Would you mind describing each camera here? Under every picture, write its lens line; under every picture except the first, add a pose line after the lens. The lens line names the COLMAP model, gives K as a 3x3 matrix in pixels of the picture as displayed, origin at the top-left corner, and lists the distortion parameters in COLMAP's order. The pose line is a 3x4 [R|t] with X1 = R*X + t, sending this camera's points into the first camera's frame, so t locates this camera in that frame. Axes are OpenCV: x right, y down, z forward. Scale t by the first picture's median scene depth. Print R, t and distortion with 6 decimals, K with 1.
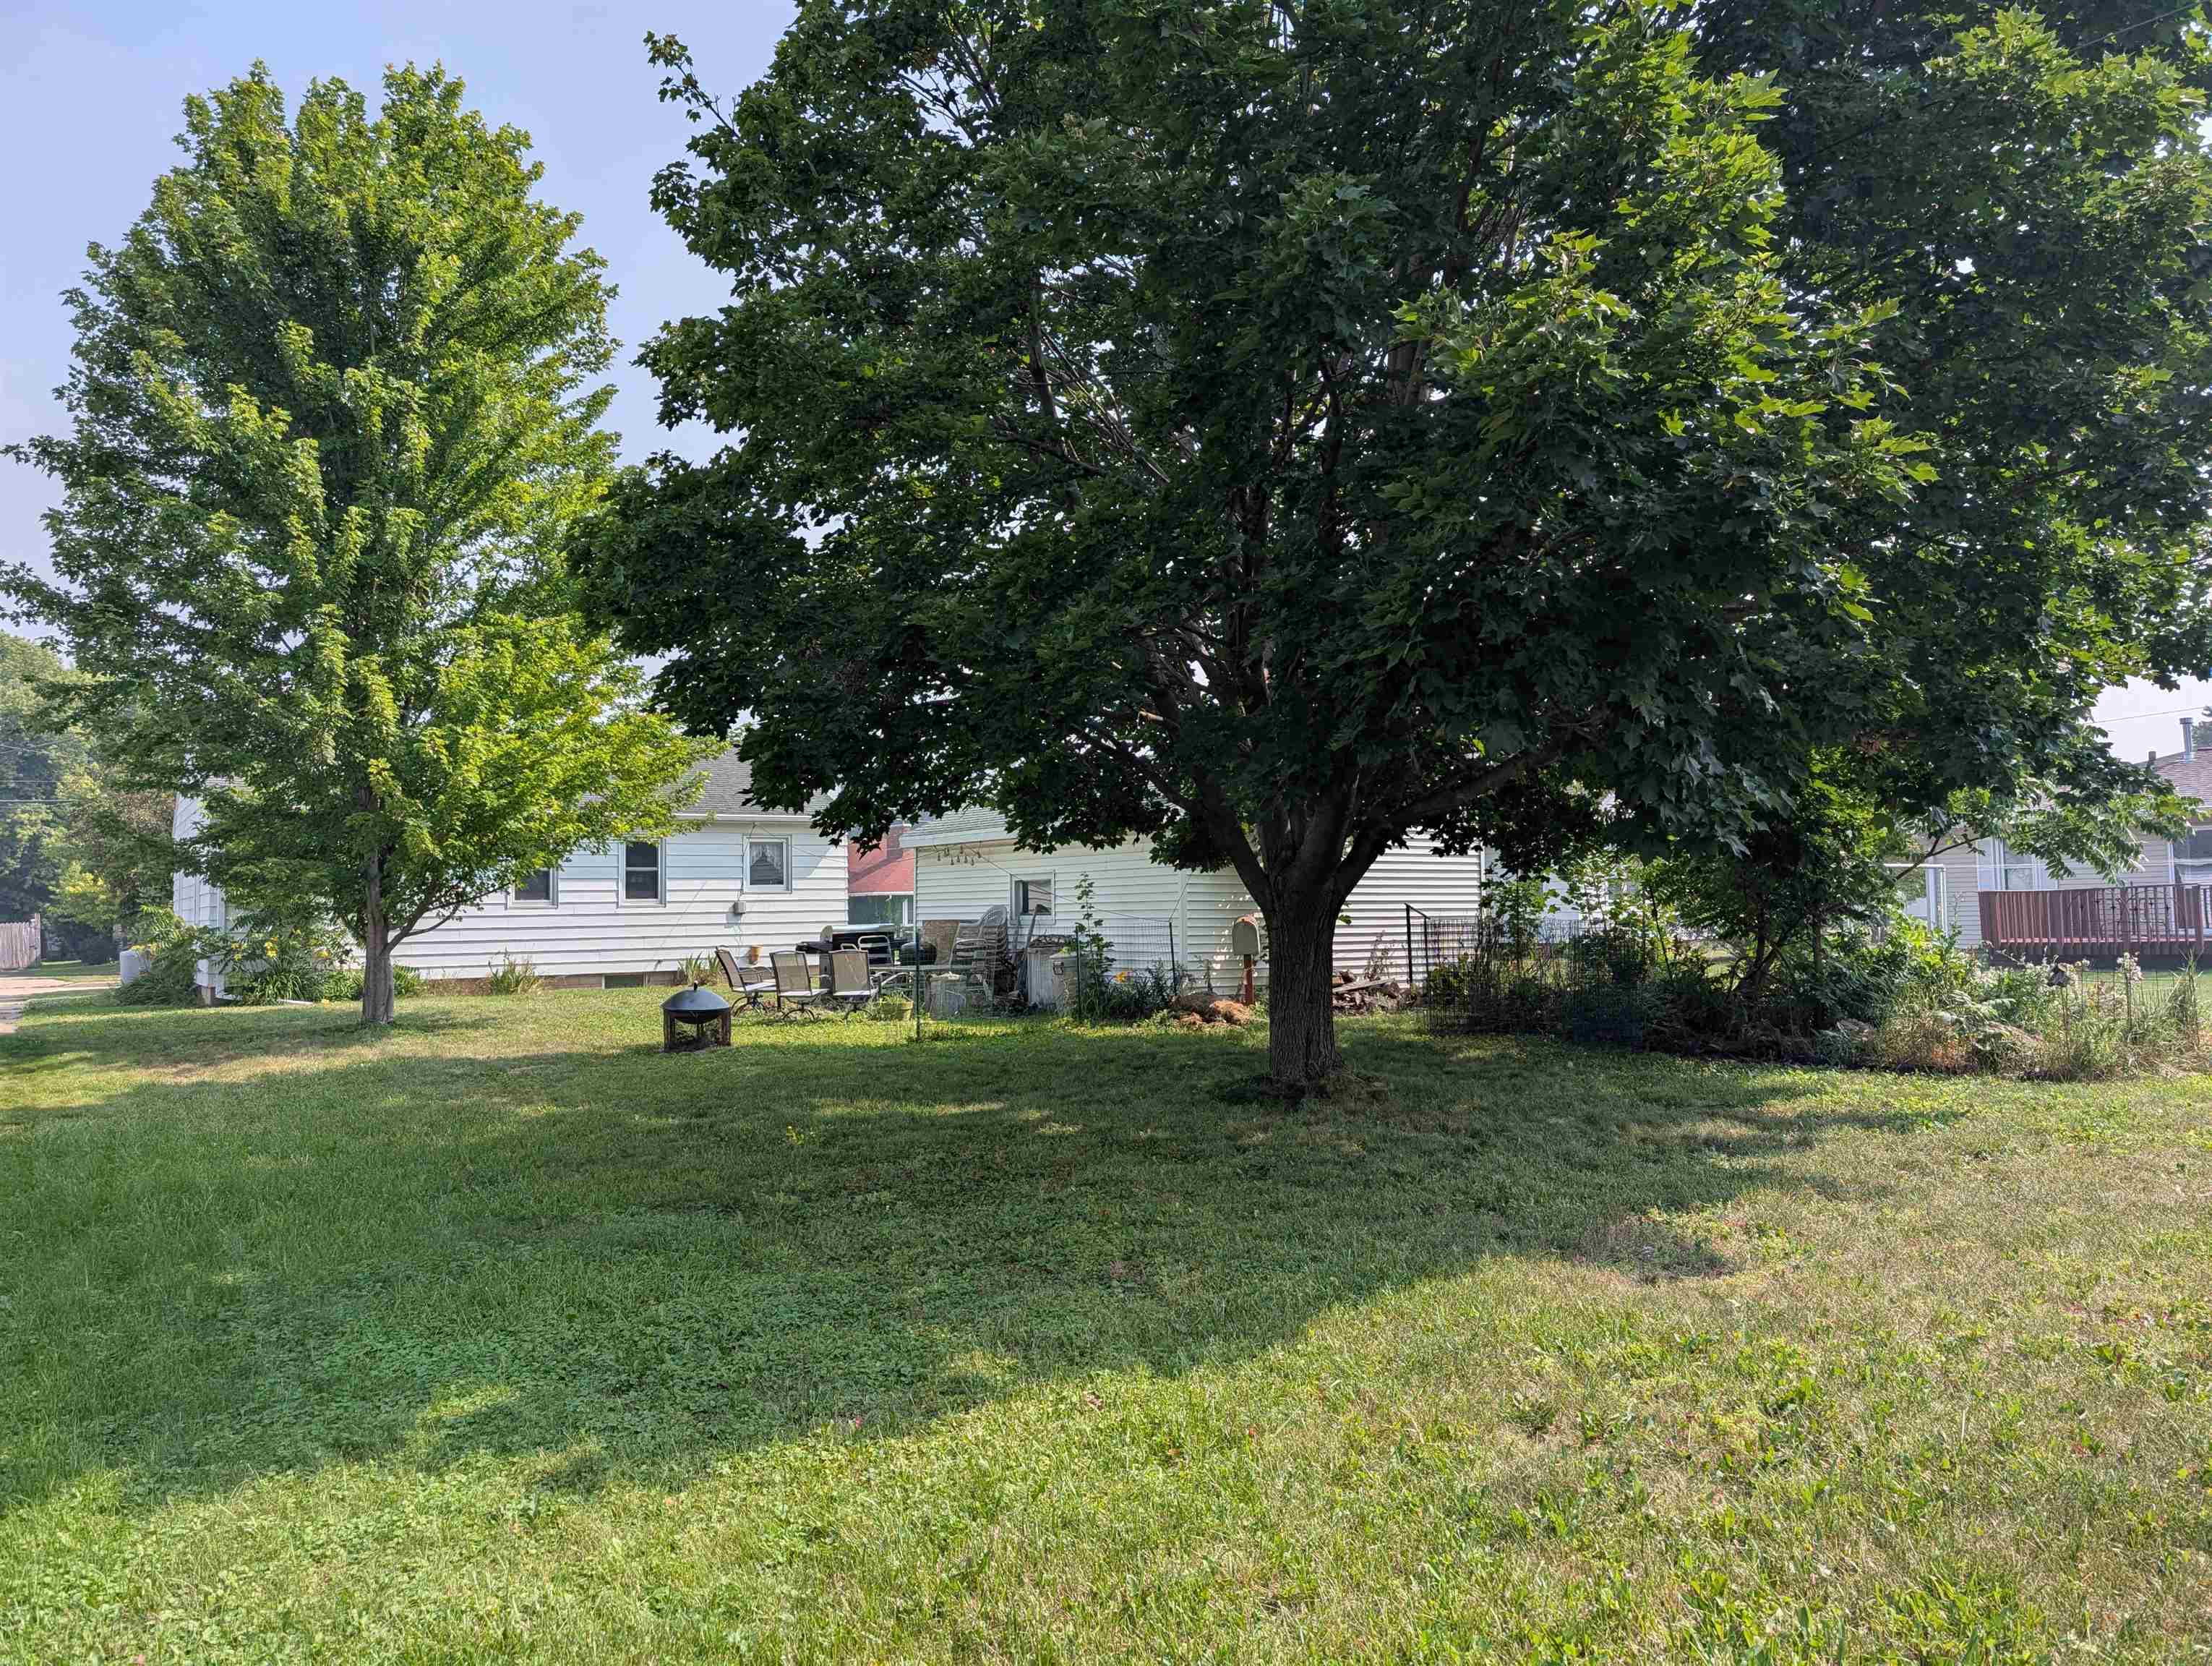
lens RADIAL K [[1592.4, 0, 1114.1], [0, 1592.4, 828.7], [0, 0, 1]] dist [0.023036, -0.027930]
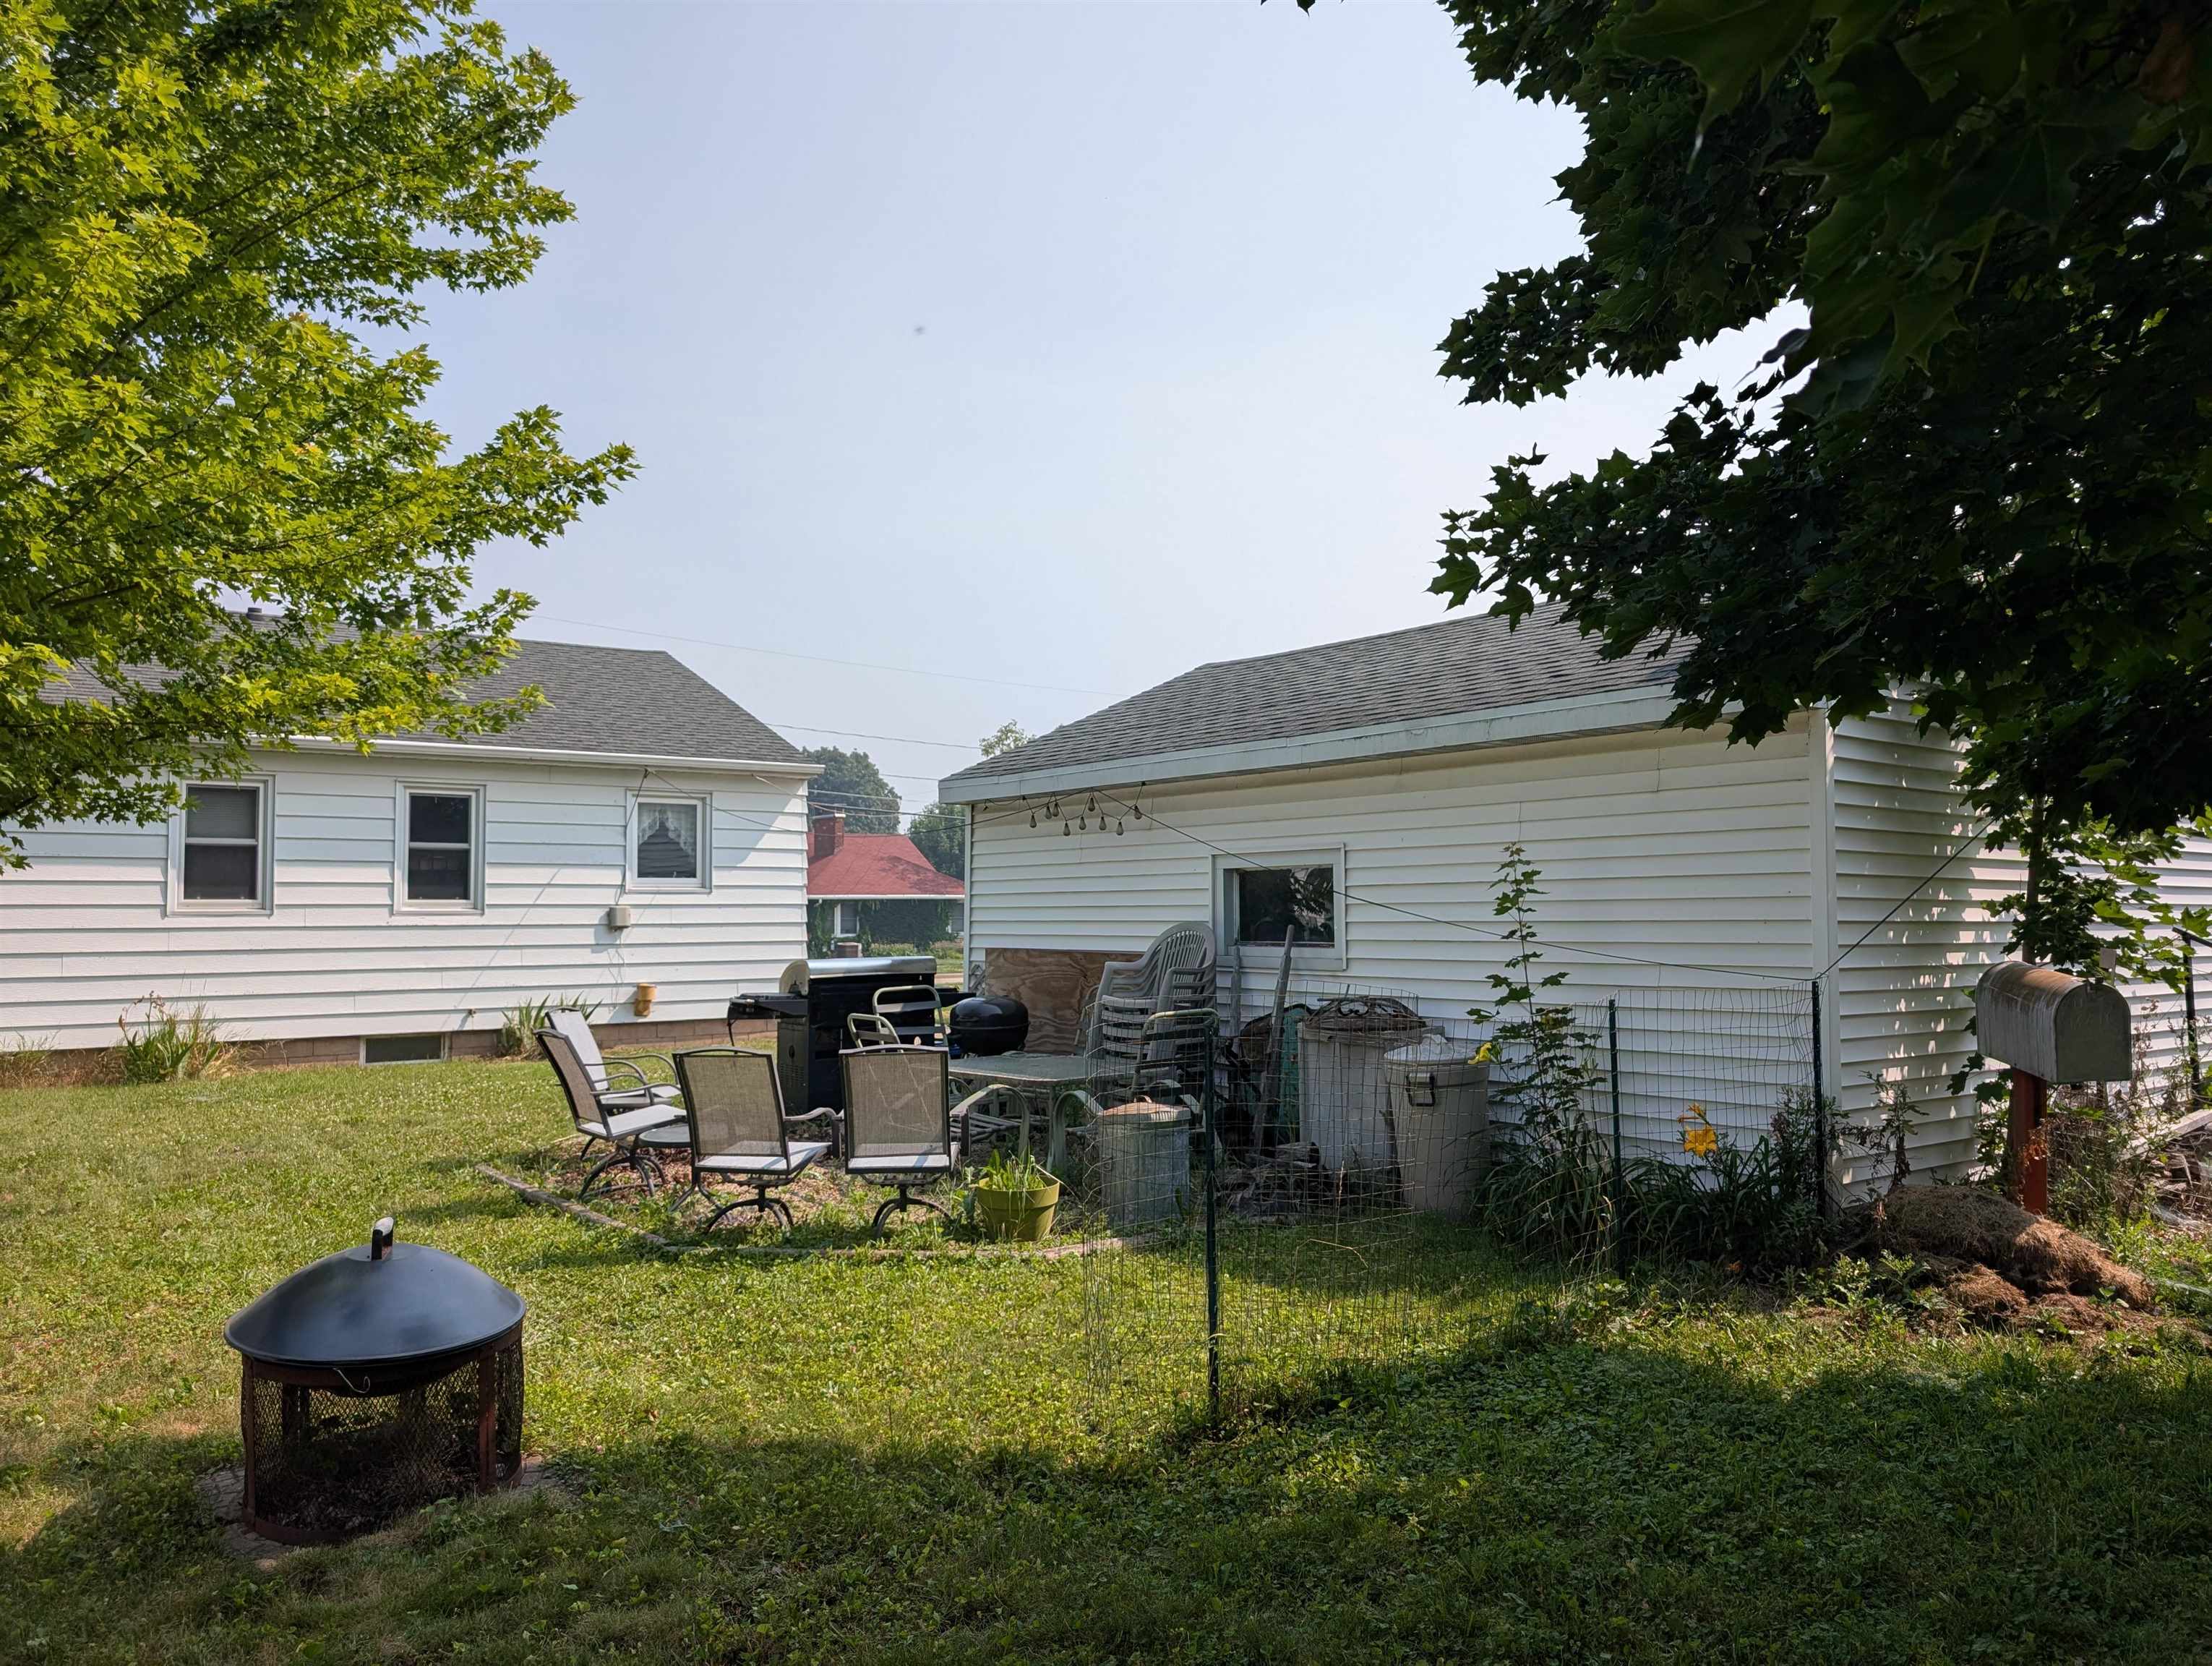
lens RADIAL K [[1592.4, 0, 1096.3], [0, 1592.4, 838.1], [0, 0, 1]] dist [0.023036, -0.027930]
pose [[0.998763, 0.014794, 0.047483, -0.095260], [-0.014820, 0.999890, 0.000187, 0.019383], [-0.047475, -0.000891, 0.998872, 0.438898]]
